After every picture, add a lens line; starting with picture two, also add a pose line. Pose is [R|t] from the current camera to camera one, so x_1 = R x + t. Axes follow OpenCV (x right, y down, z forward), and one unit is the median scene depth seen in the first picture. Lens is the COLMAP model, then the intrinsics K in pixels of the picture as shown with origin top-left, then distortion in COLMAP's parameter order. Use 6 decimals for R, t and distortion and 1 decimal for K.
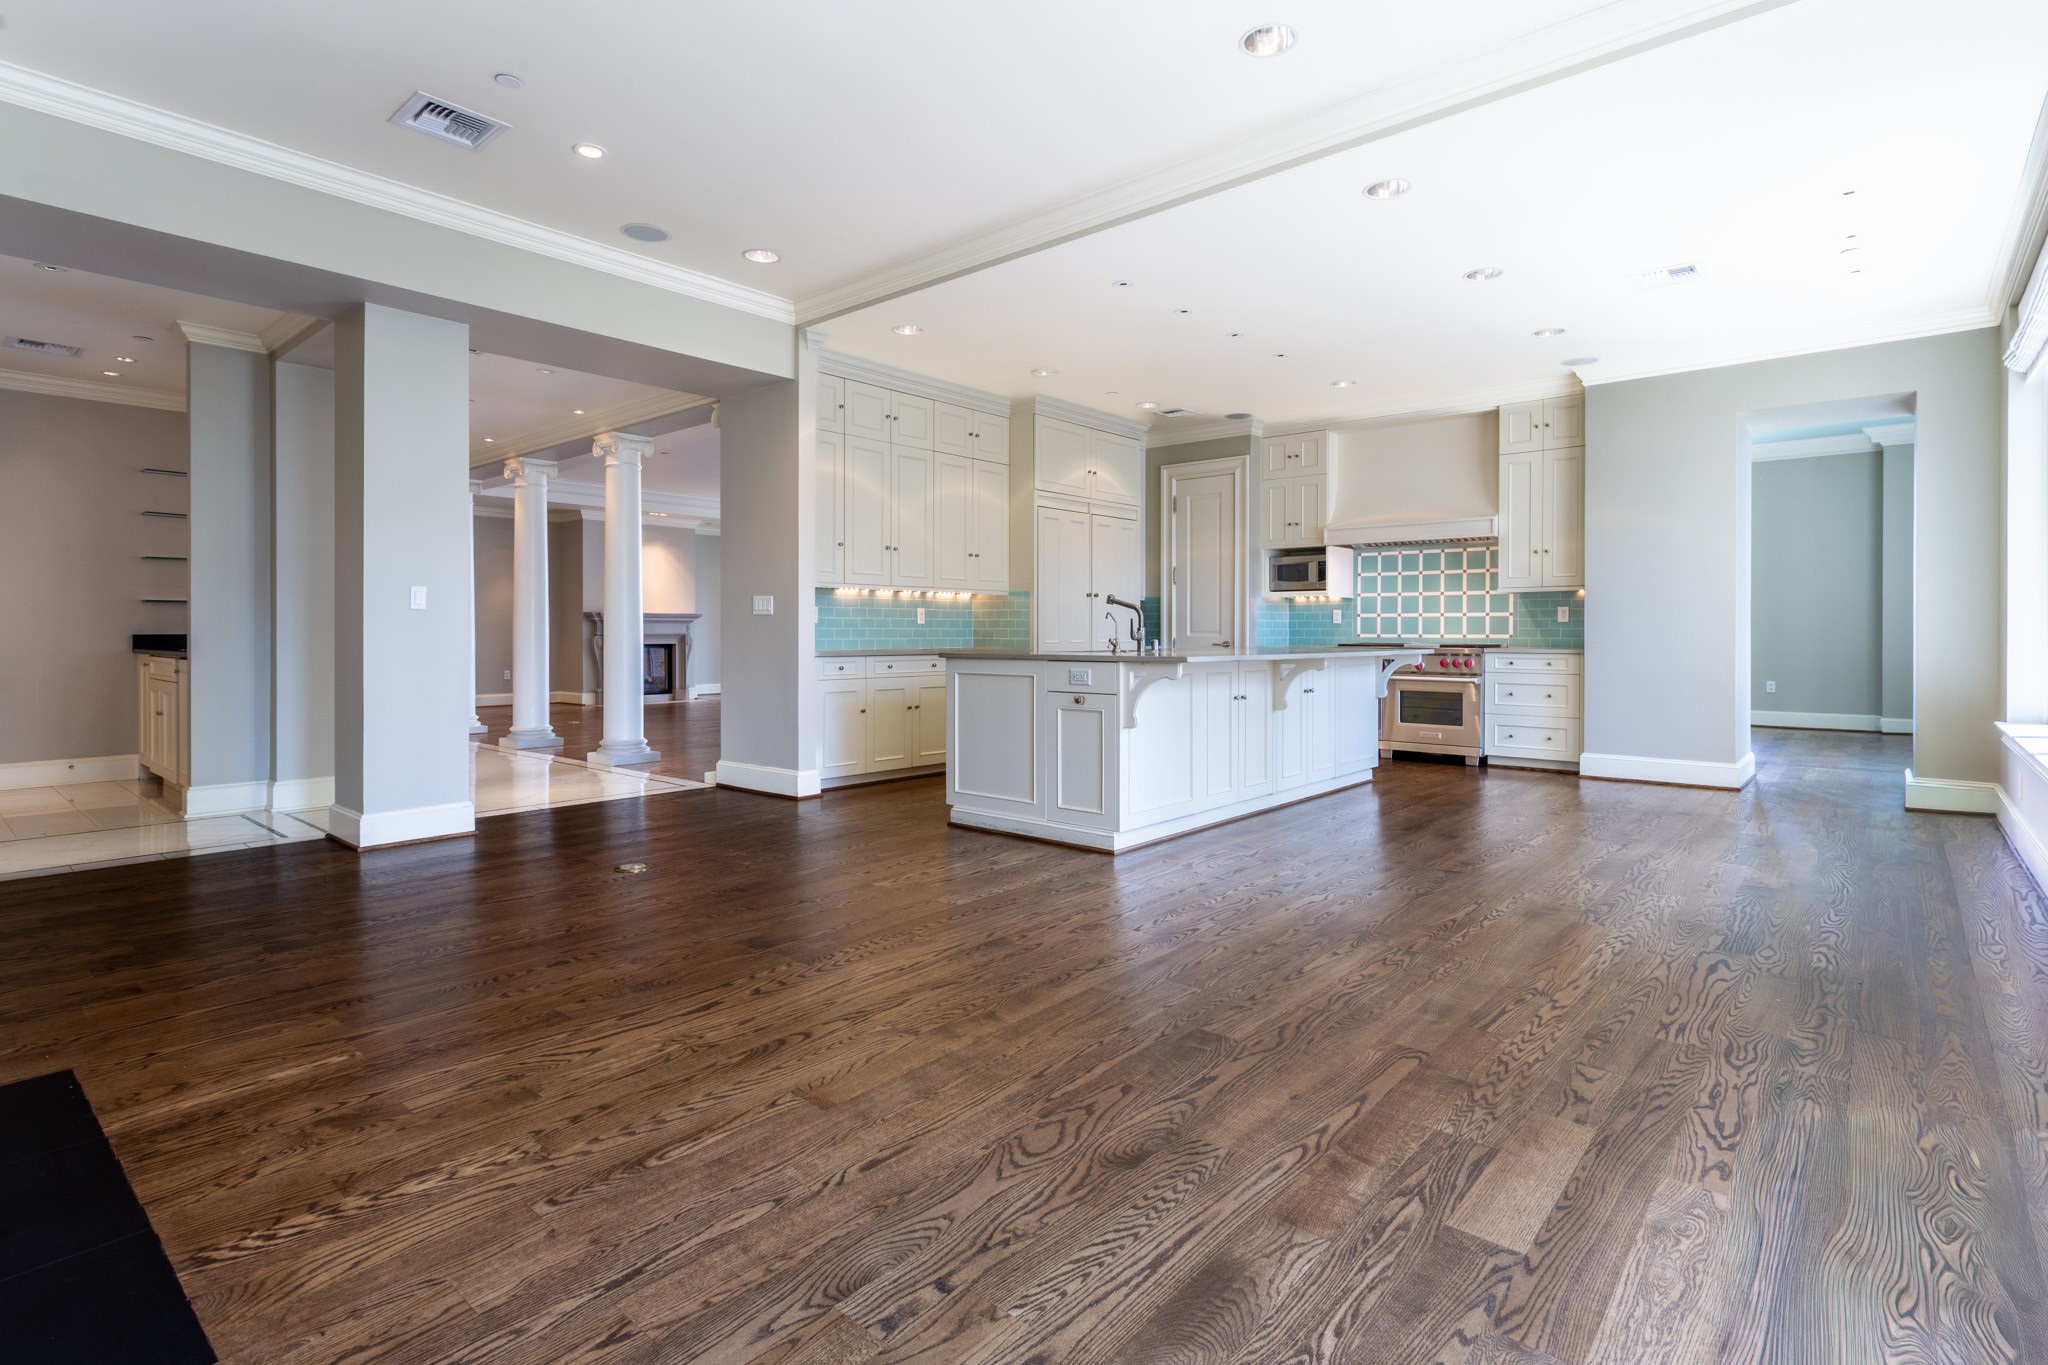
lens RADIAL K [[1006.3, 0, 1027.0], [0, 1006.3, 643.3], [0, 0, 1]] dist [-0.002741, -0.000386]
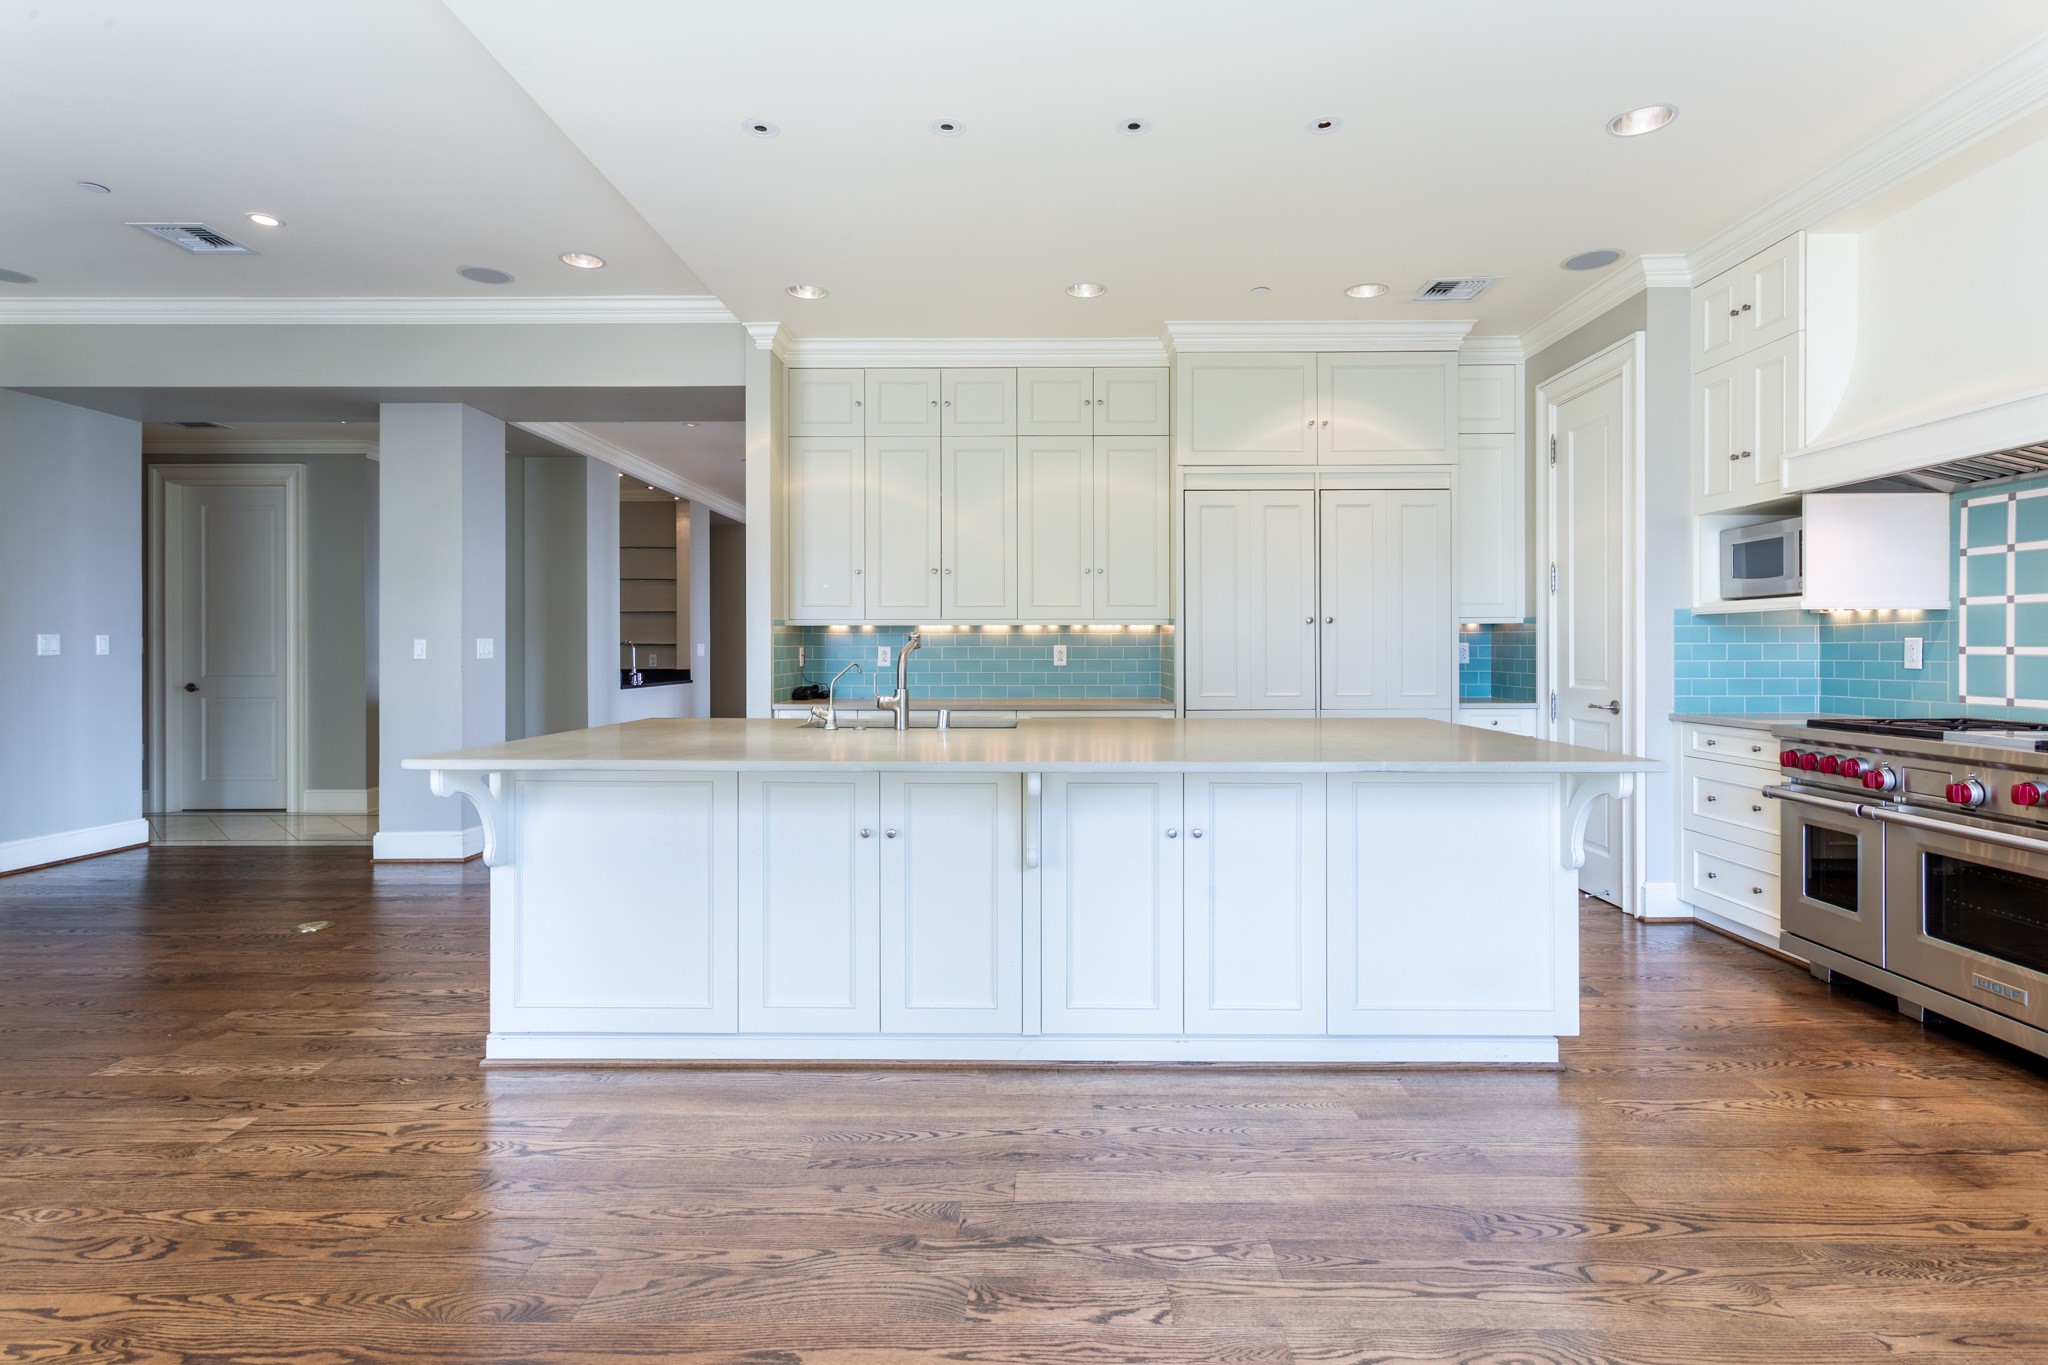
lens RADIAL K [[1006.3, 0, 1027.0], [0, 1006.3, 643.3], [0, 0, 1]] dist [-0.002741, -0.000386]
pose [[0.642459, -0.006900, -0.766289, 0.714678], [-0.006615, 0.999872, -0.014550, -0.039719], [0.766292, 0.014417, 0.642331, 0.786202]]
